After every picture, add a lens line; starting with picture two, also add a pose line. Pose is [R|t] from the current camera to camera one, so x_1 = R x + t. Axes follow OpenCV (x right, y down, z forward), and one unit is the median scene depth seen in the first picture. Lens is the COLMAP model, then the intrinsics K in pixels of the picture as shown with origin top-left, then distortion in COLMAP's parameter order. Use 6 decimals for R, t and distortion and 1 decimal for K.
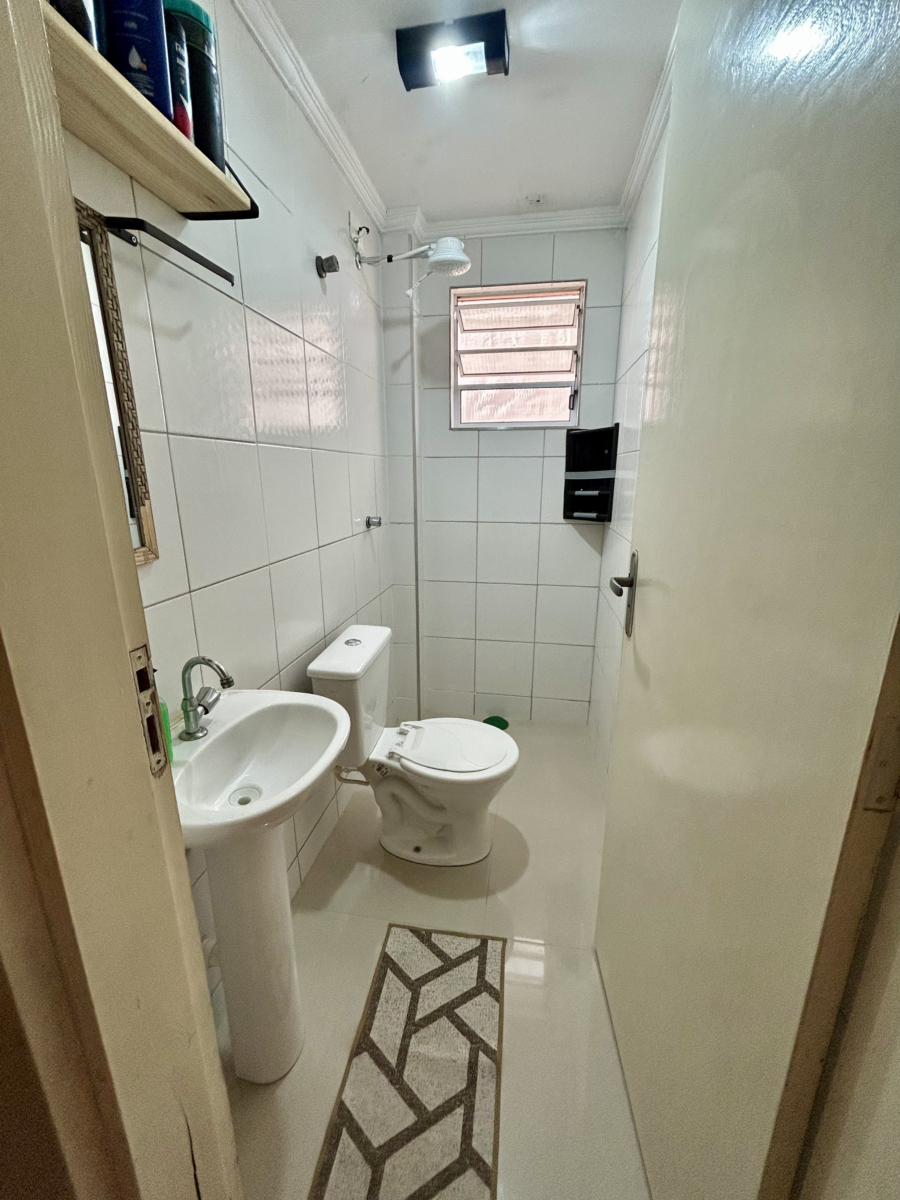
lens RADIAL K [[482.9, 0, 450.5], [0, 482.9, 598.4], [0, 0, 1]] dist [-0.000498, 0.000545]
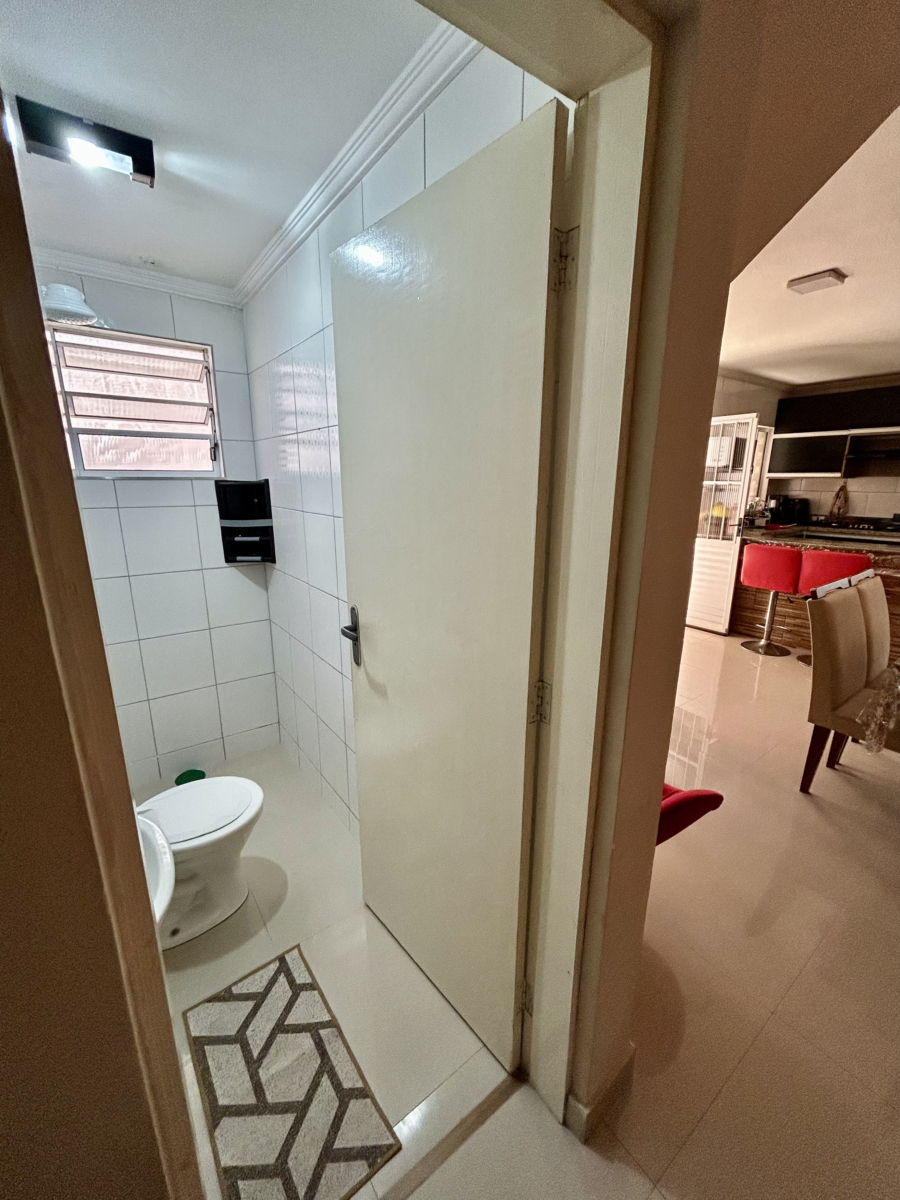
lens RADIAL K [[482.9, 0, 450.5], [0, 482.9, 598.4], [0, 0, 1]] dist [-0.000498, 0.000545]
pose [[0.694171, -0.171207, 0.699153, -0.201345], [0.177242, 0.982051, 0.064503, -0.081033], [-0.697648, 0.079143, 0.712056, -0.098024]]
